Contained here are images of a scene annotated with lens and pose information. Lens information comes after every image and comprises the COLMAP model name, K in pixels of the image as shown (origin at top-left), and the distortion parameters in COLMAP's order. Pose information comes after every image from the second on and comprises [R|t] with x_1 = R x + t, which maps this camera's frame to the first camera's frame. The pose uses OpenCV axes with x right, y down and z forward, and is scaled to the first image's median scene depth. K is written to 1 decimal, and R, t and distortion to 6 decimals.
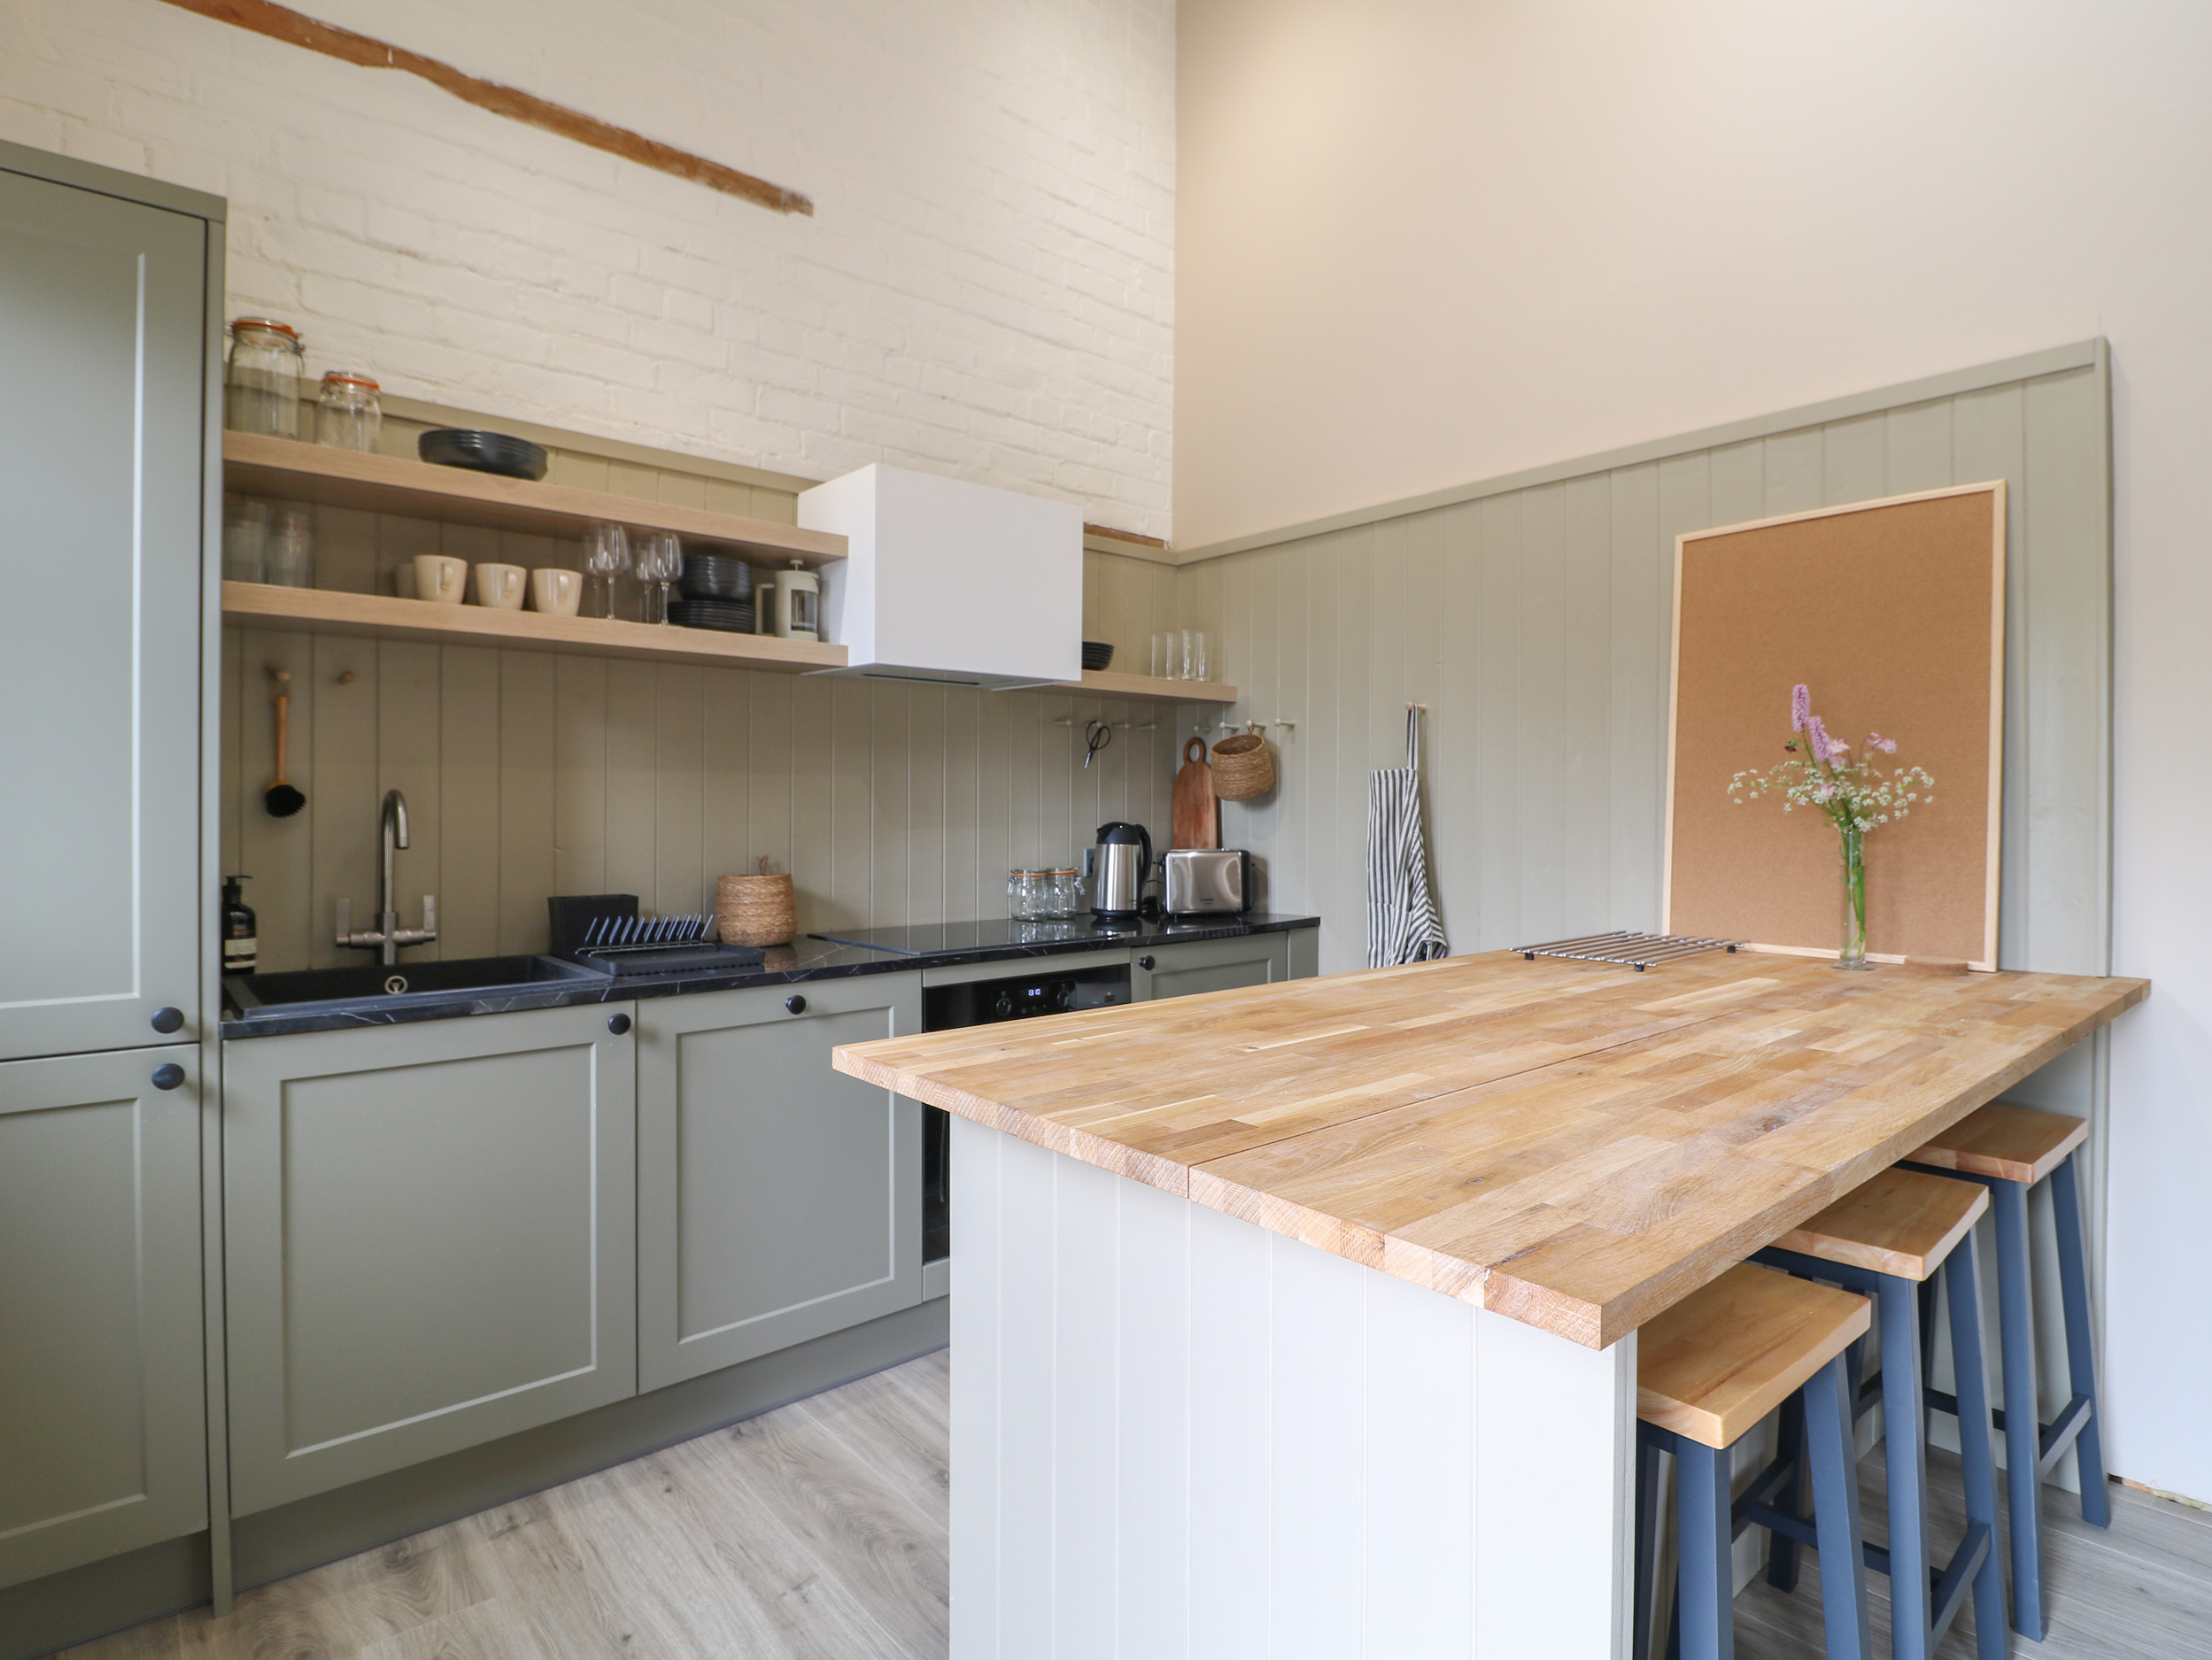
lens RADIAL K [[1166.5, 0, 1106.0], [0, 1166.5, 830.0], [0, 0, 1]] dist [-0.023211, -0.001434]
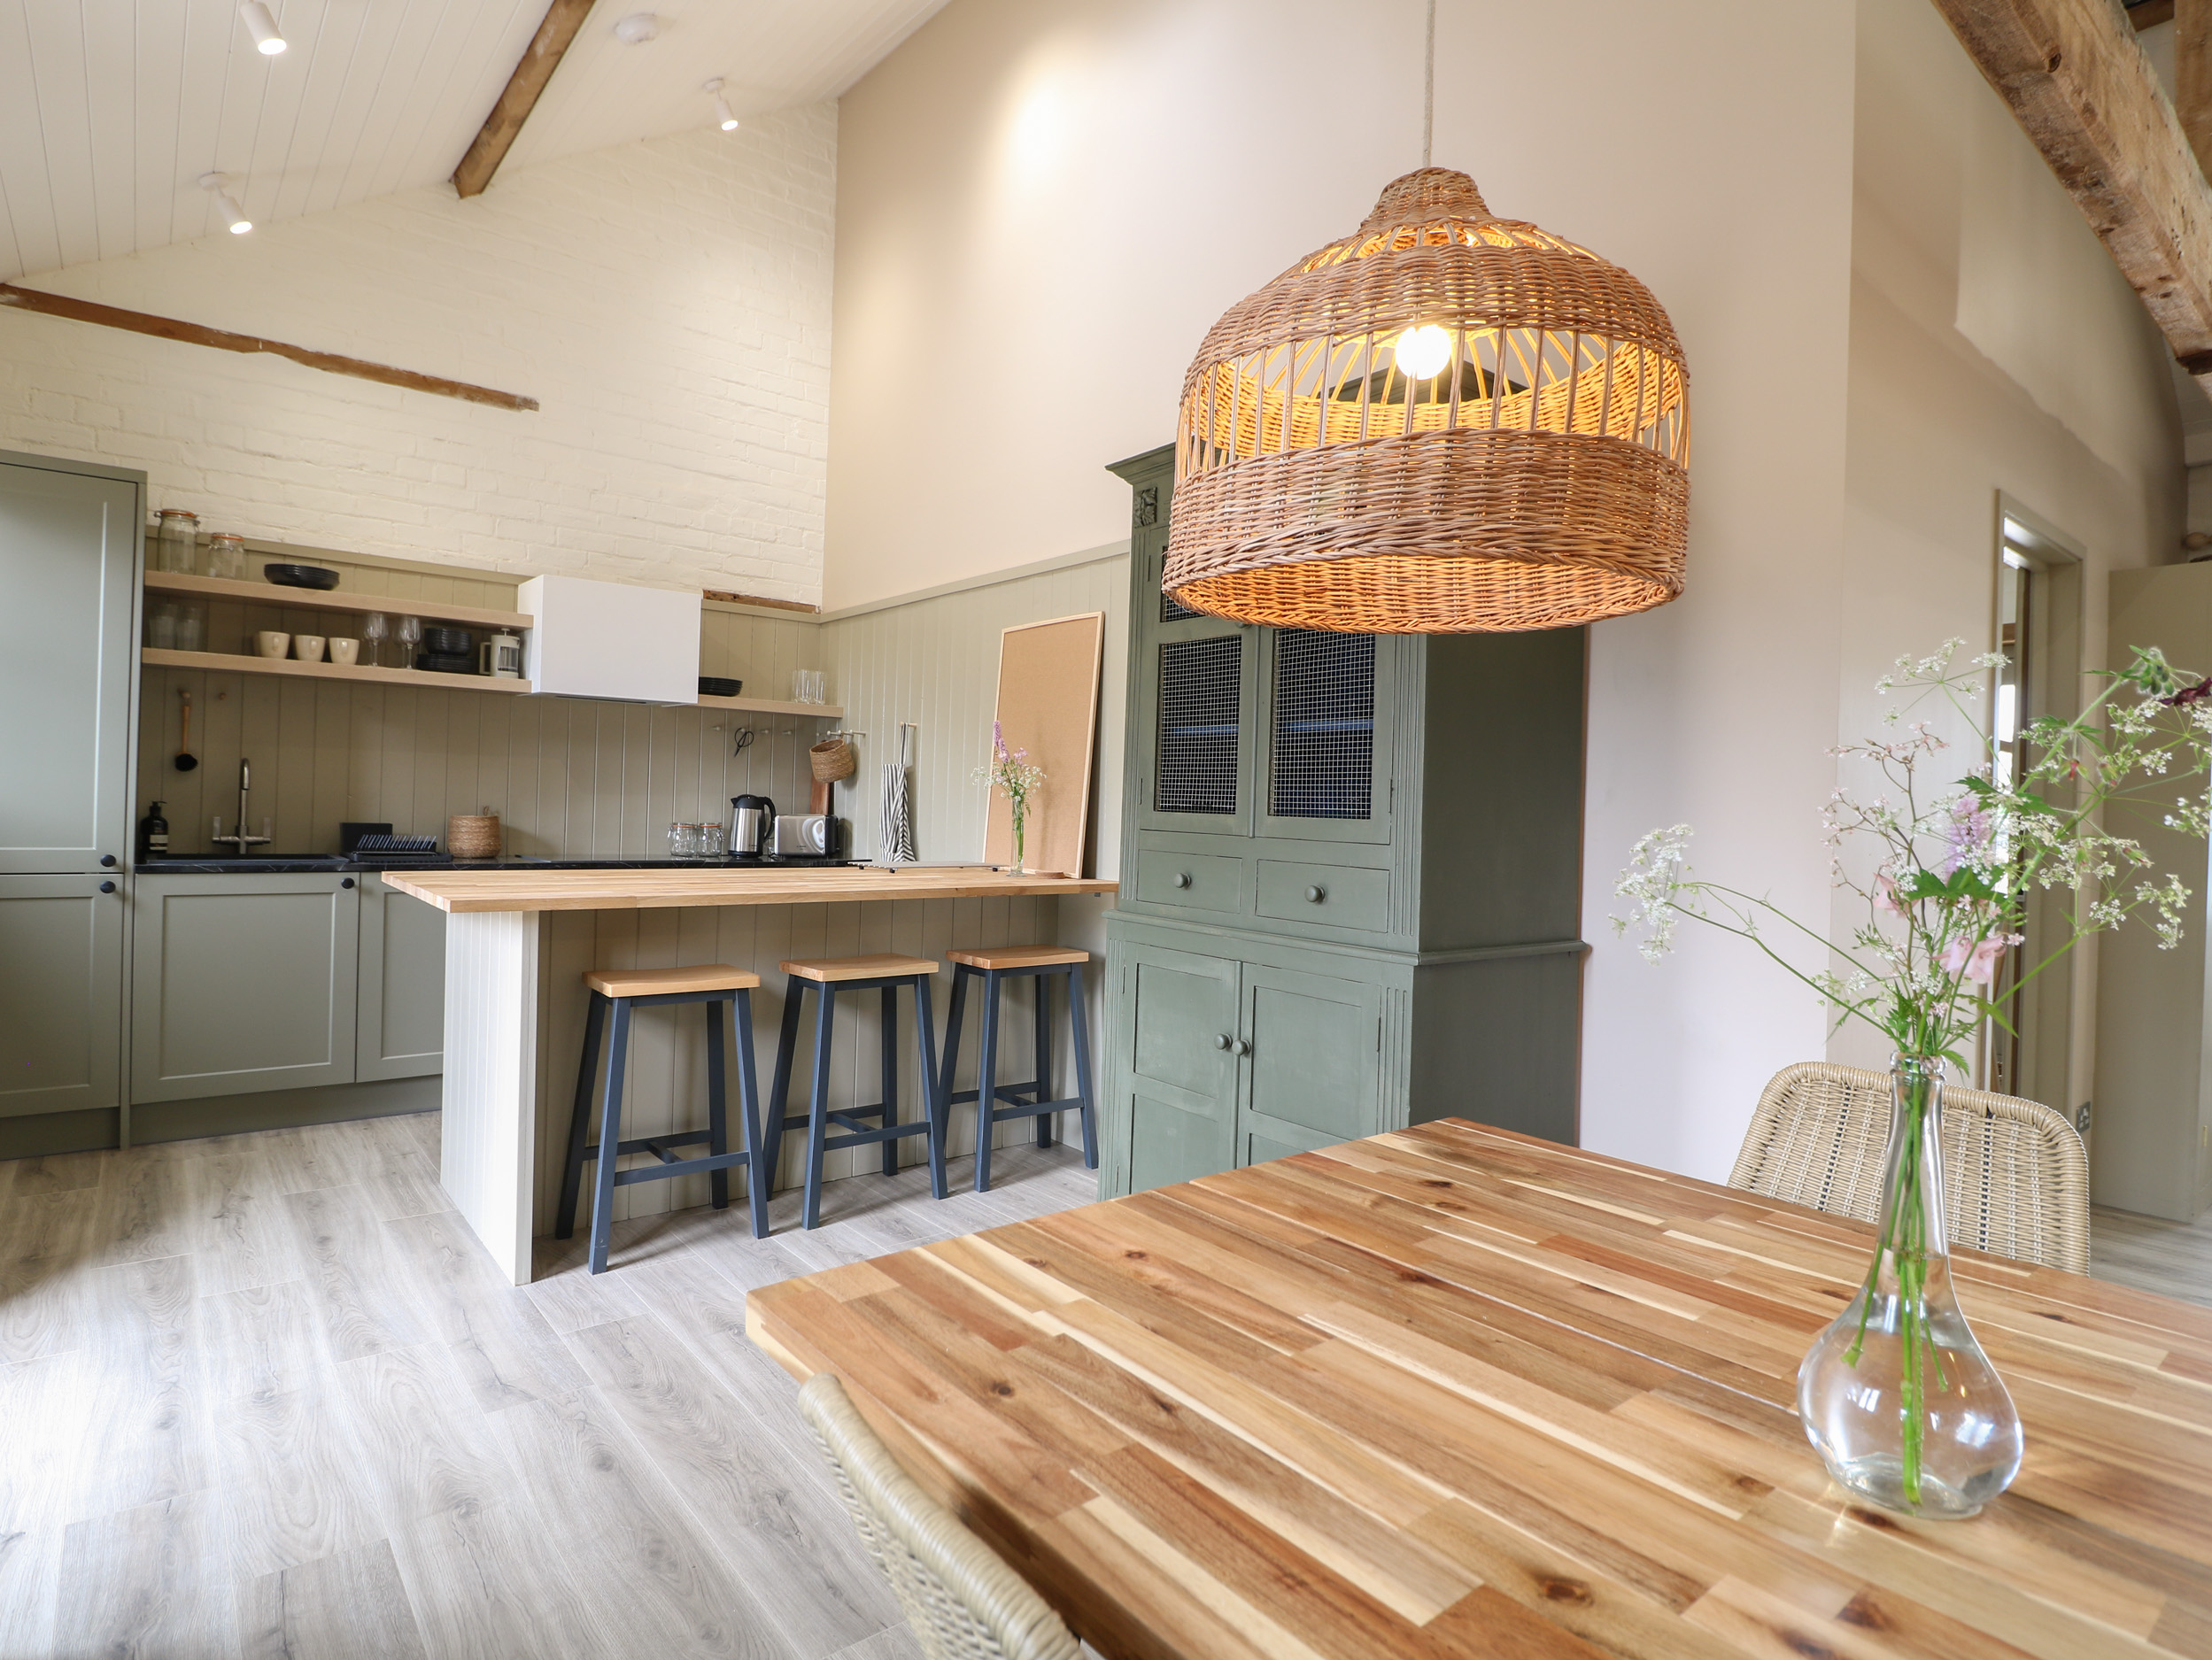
lens RADIAL K [[1172.8, 0, 1106.0], [0, 1172.8, 830.0], [0, 0, 1]] dist [-0.023478, 0.000818]
pose [[0.999312, 0.029857, -0.021981, 0.719846], [-0.029825, 0.999554, 0.001756, 0.031763], [0.022023, -0.001099, 0.999757, -0.734625]]
